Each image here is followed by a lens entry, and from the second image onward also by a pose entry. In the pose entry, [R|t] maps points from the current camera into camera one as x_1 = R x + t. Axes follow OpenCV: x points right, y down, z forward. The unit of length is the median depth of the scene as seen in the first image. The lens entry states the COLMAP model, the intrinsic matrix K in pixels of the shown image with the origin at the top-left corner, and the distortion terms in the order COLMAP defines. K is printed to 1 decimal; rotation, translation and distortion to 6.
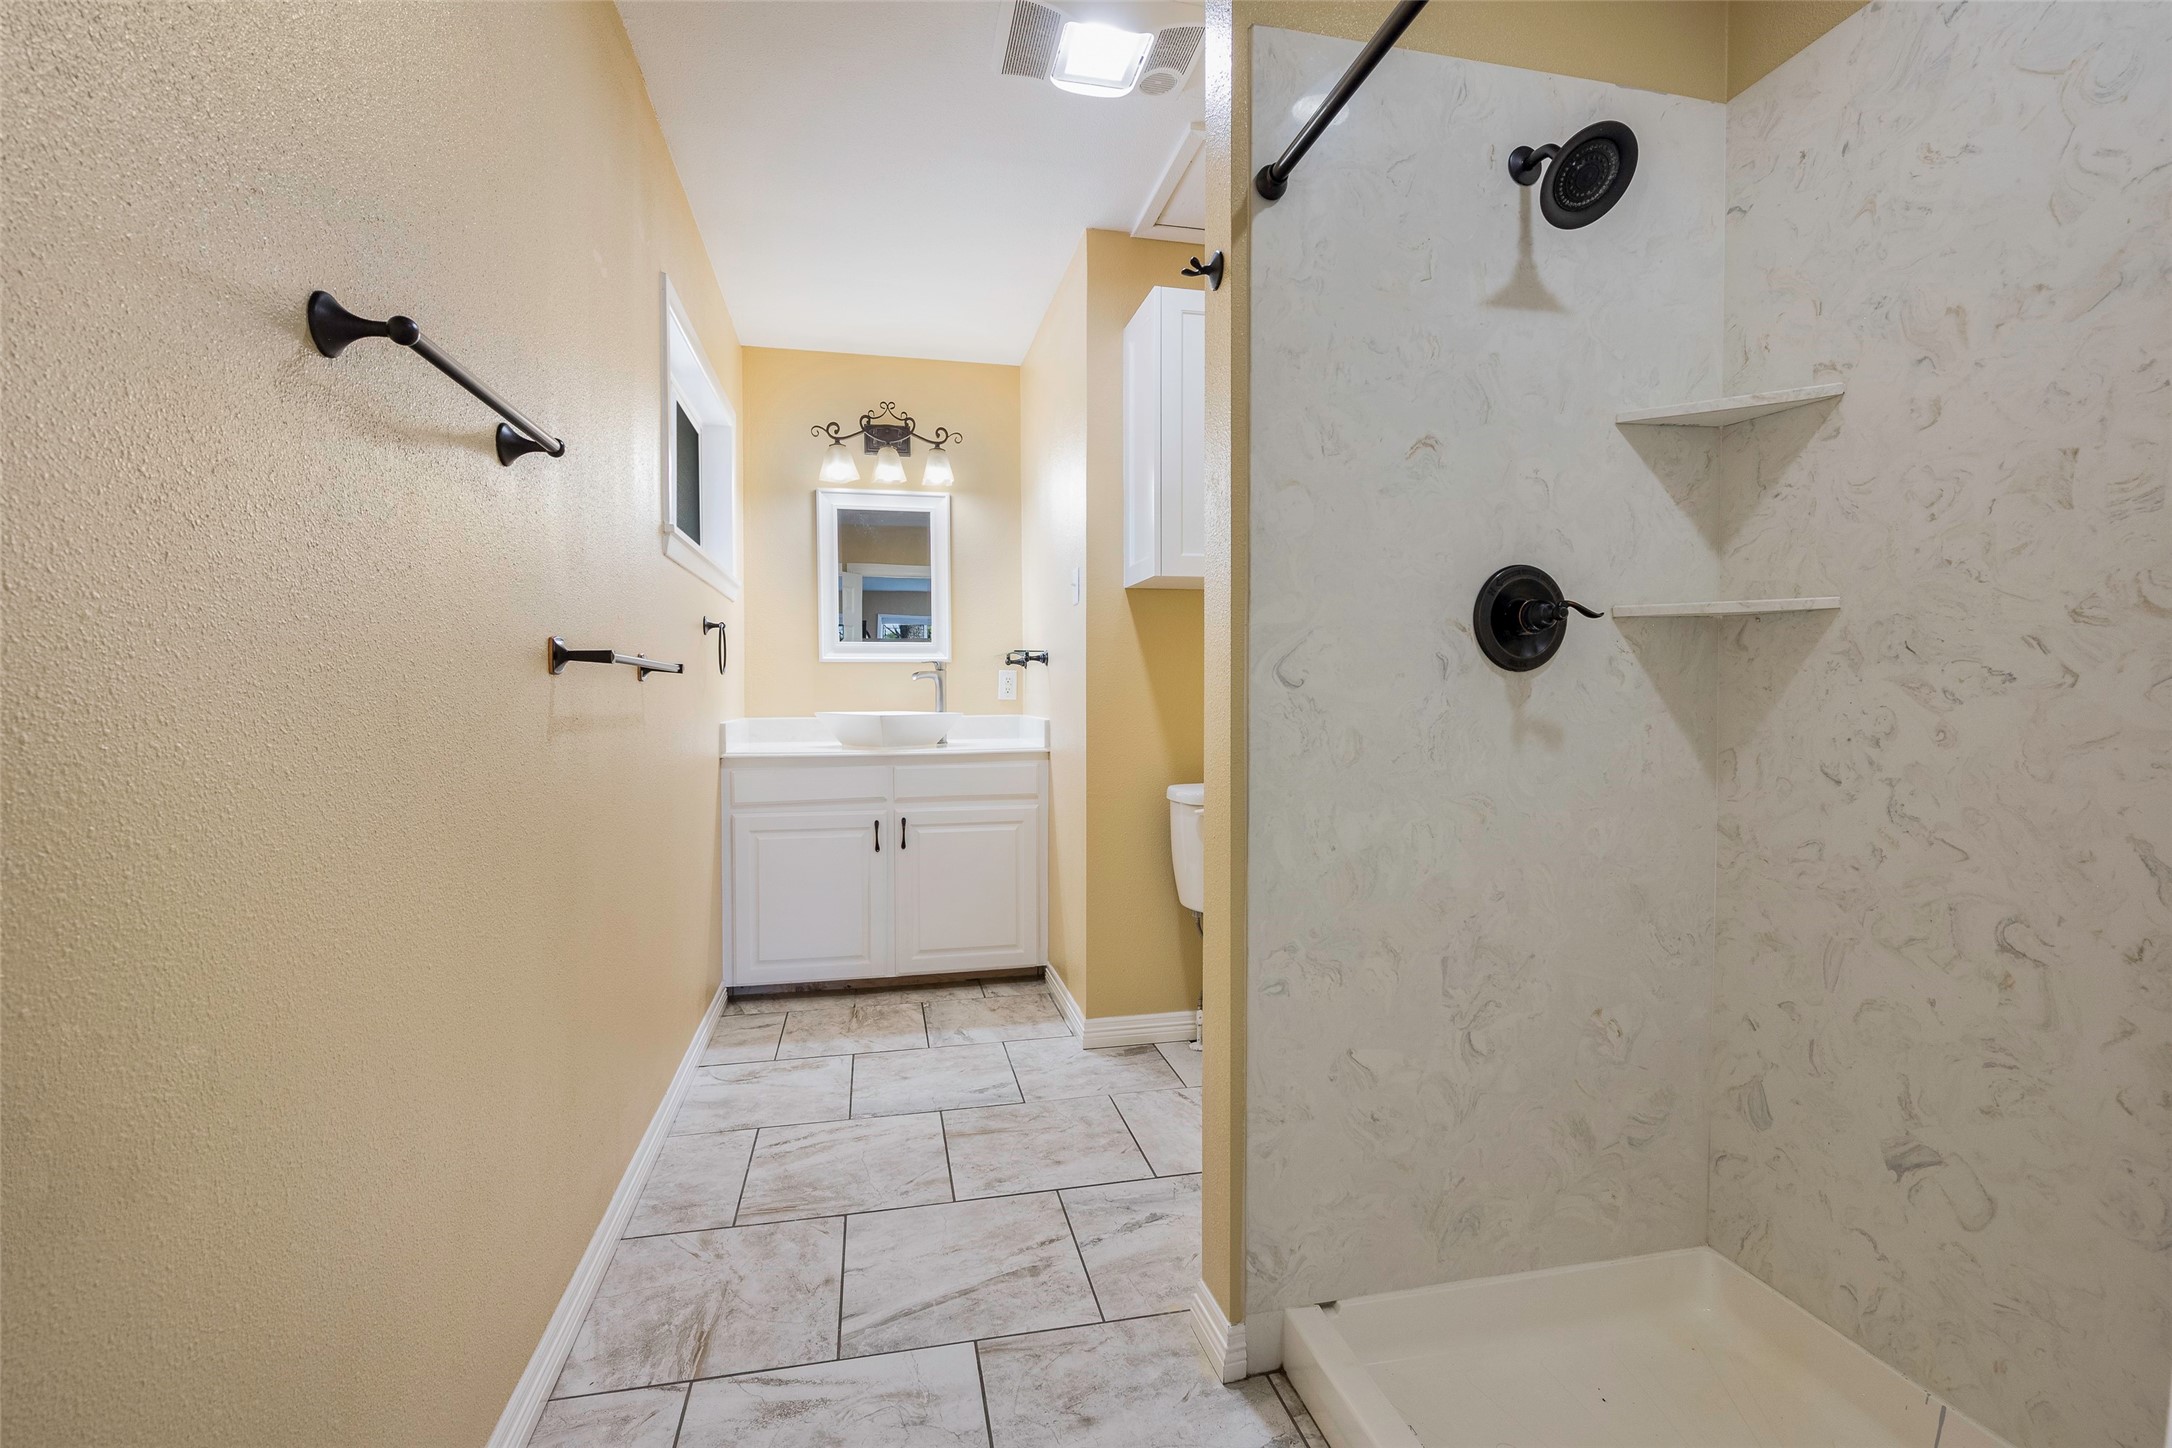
lens RADIAL K [[964.1, 0, 1086.0], [0, 964.1, 724.0], [0, 0, 1]] dist [-0.008590, -0.000213]
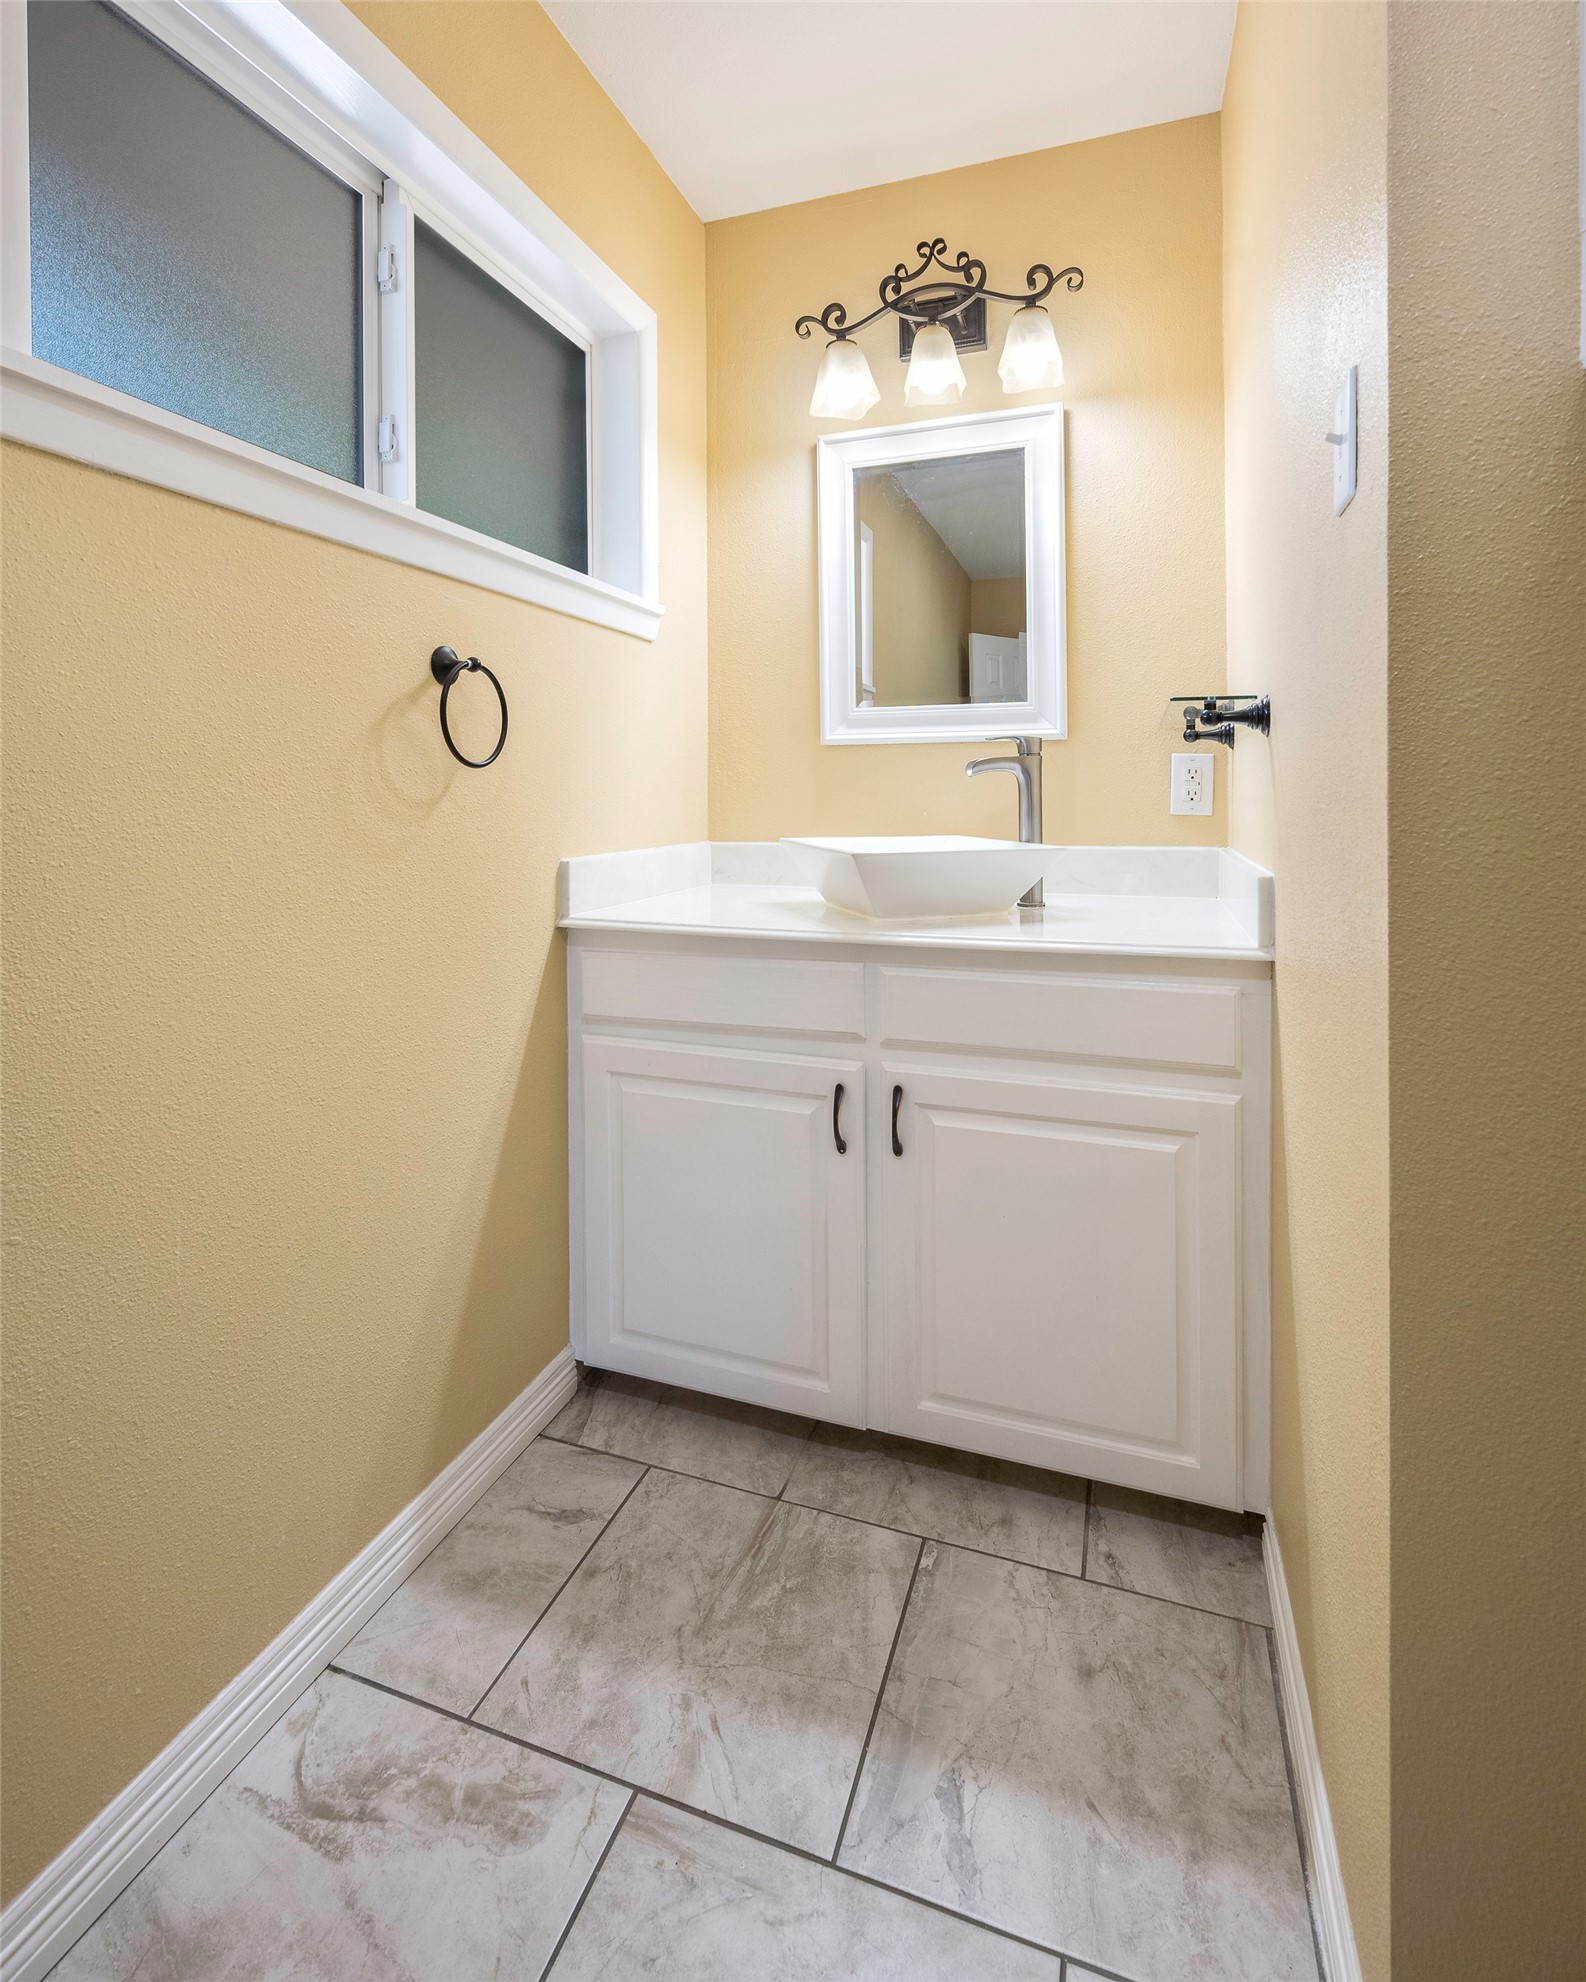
lens RADIAL K [[925.7, 0, 787.7], [0, 925.7, 804.9], [0, 0, 1]] dist [0.001720, 0.000354]
pose [[0.840160, 0.001540, -0.542336, -0.001190], [-0.014540, 0.999700, -0.019687, -0.022235], [0.542143, 0.024426, 0.839931, 0.597279]]
